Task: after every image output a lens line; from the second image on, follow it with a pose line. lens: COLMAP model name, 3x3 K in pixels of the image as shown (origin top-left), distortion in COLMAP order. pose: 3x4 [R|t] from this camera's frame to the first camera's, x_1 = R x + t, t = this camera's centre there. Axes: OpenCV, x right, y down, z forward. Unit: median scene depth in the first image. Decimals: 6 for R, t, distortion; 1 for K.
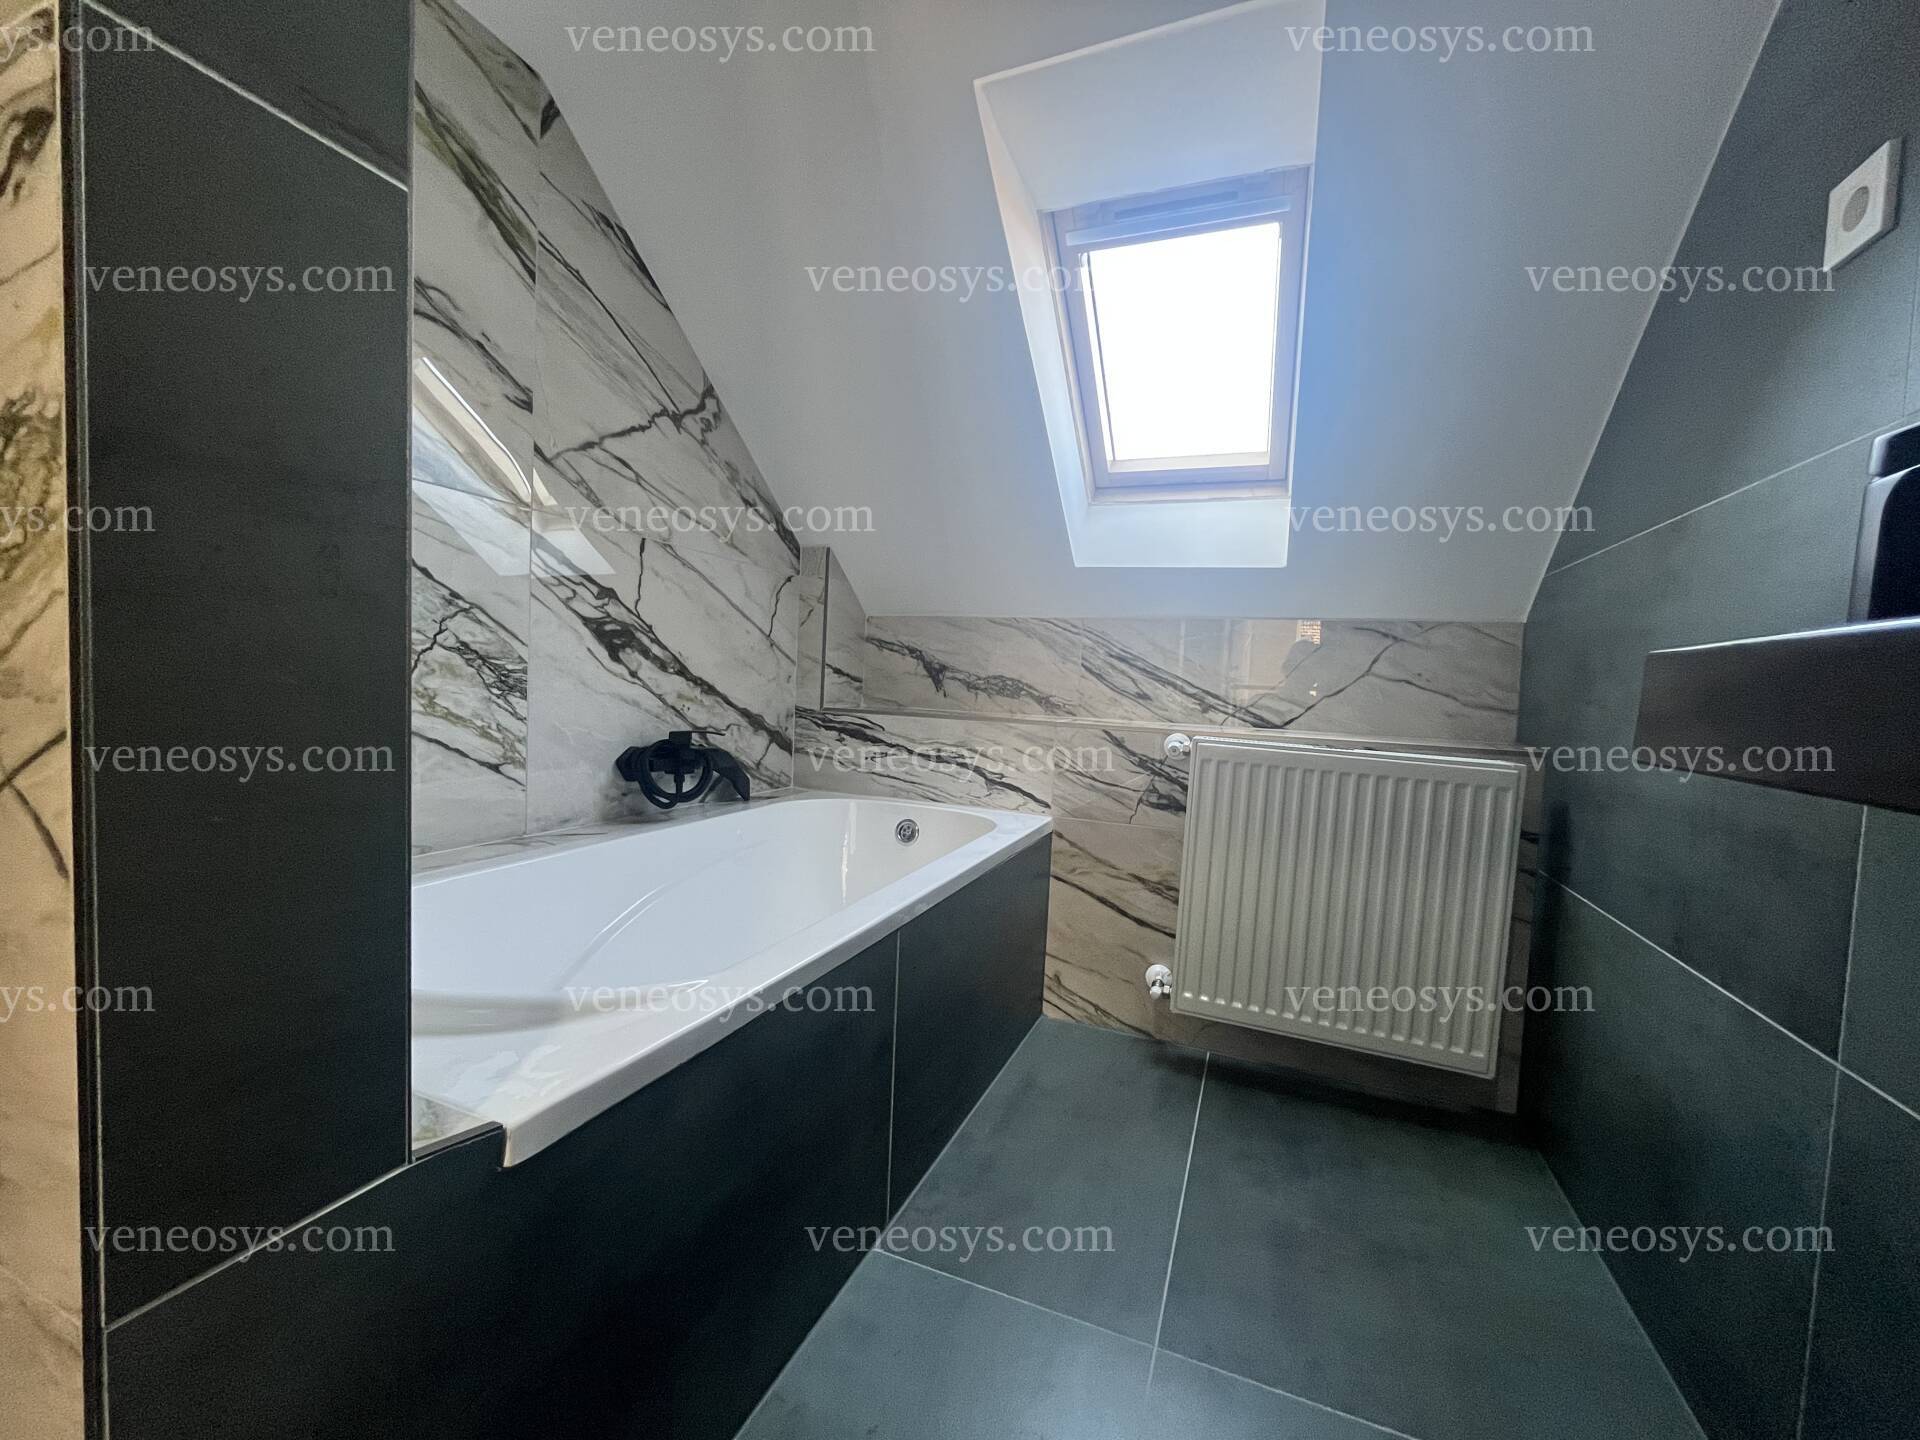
lens RADIAL K [[780.8, 0, 957.0], [0, 780.8, 725.3], [0, 0, 1]] dist [-0.004217, 0.000115]
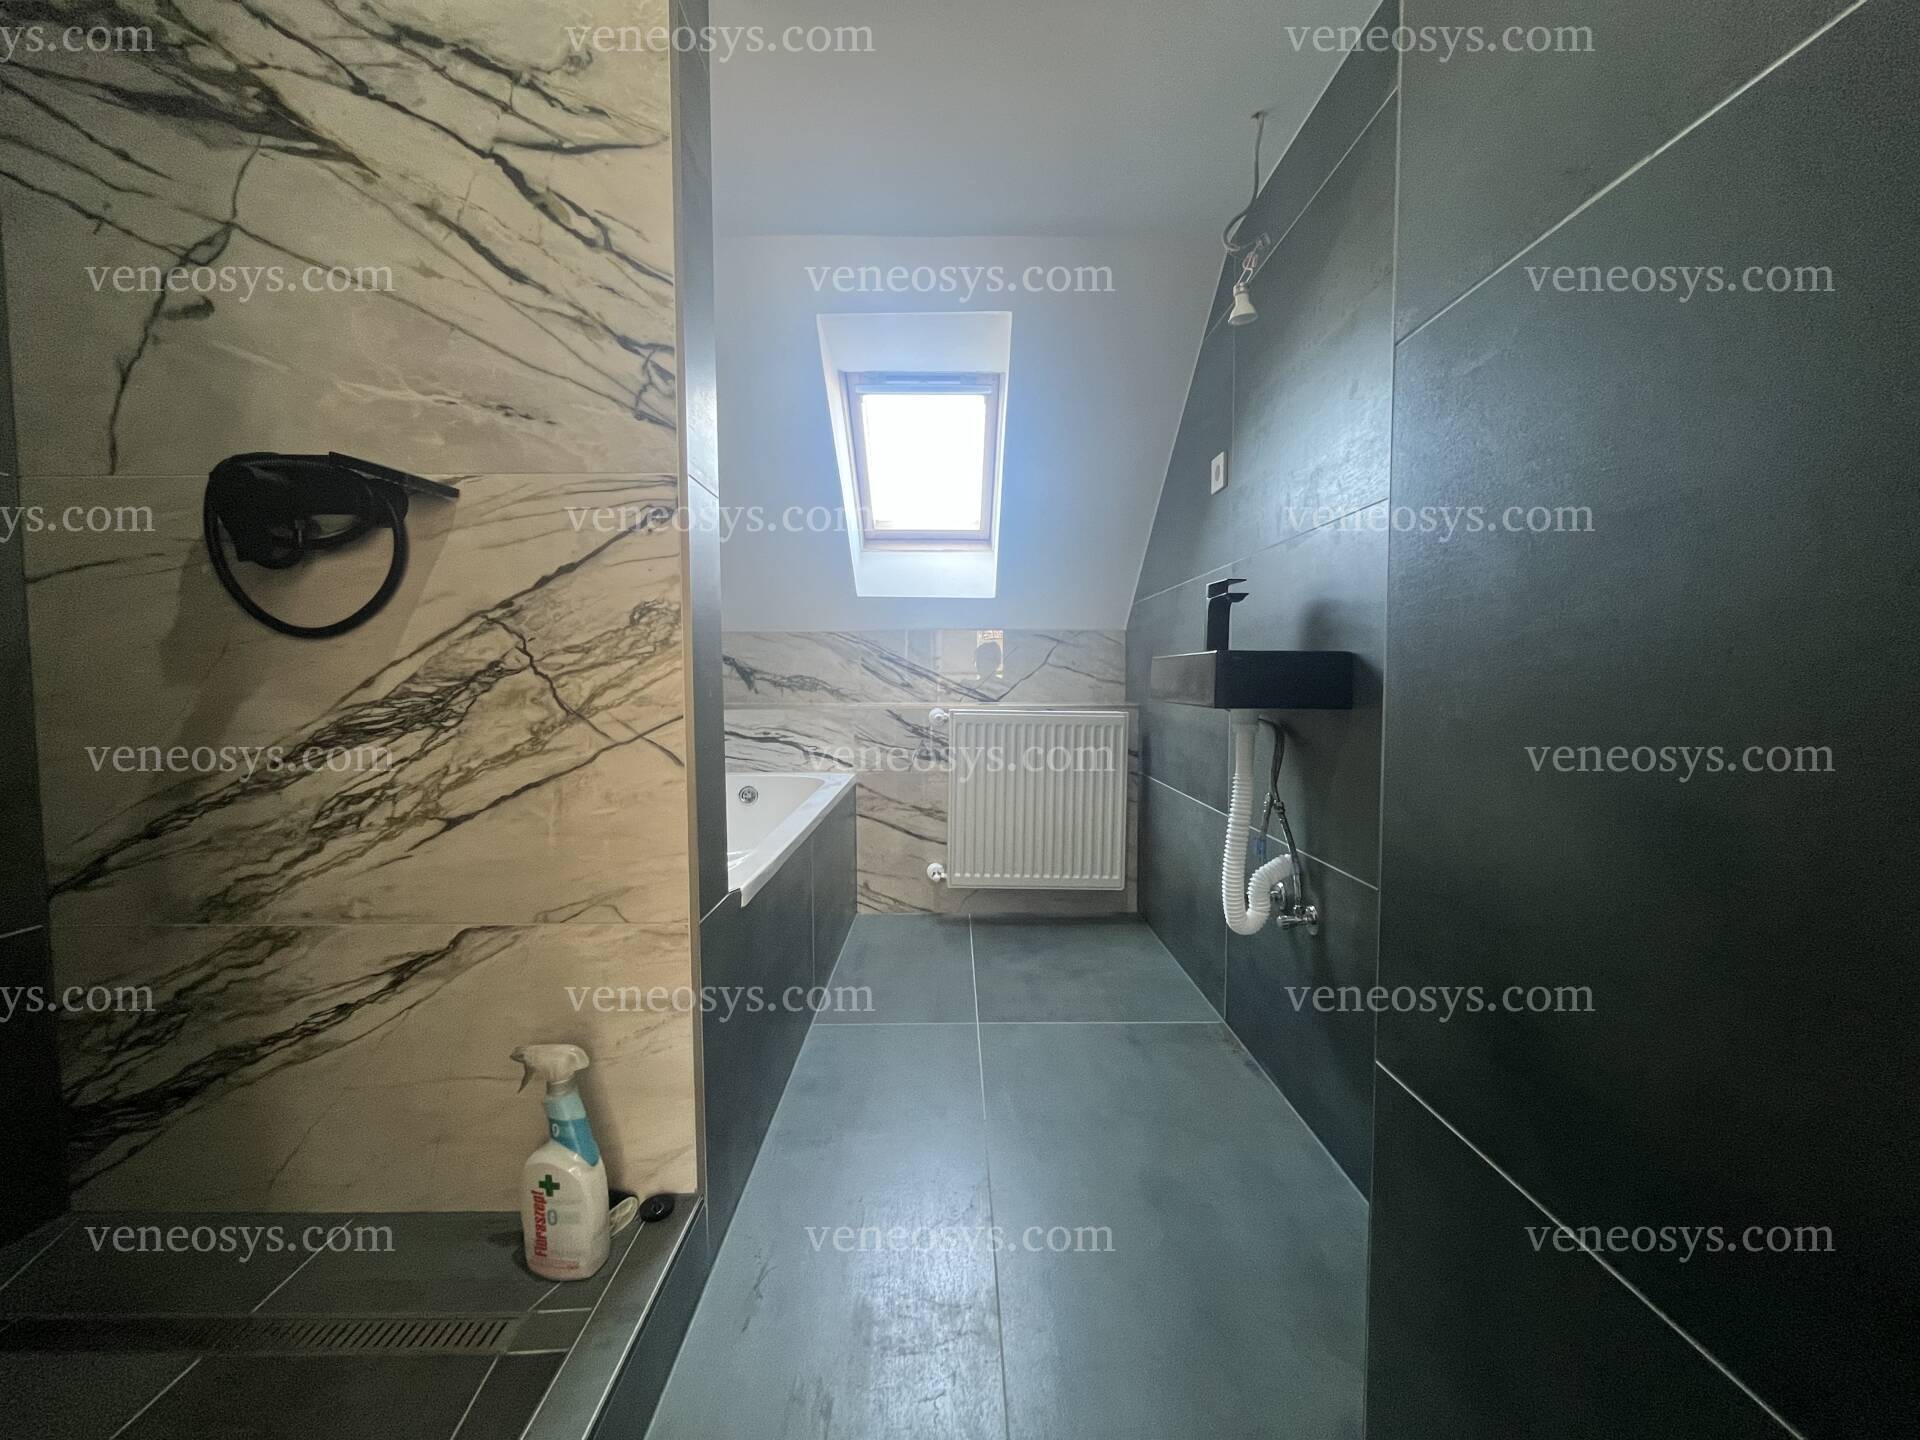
lens RADIAL K [[780.8, 0, 960.6], [0, 780.8, 723.0], [0, 0, 1]] dist [-0.004217, 0.000115]
pose [[0.923240, -0.070225, 0.377752, -0.237091], [0.065624, 0.997530, 0.025055, 0.002748], [-0.378579, 0.001658, 0.925568, -0.399736]]
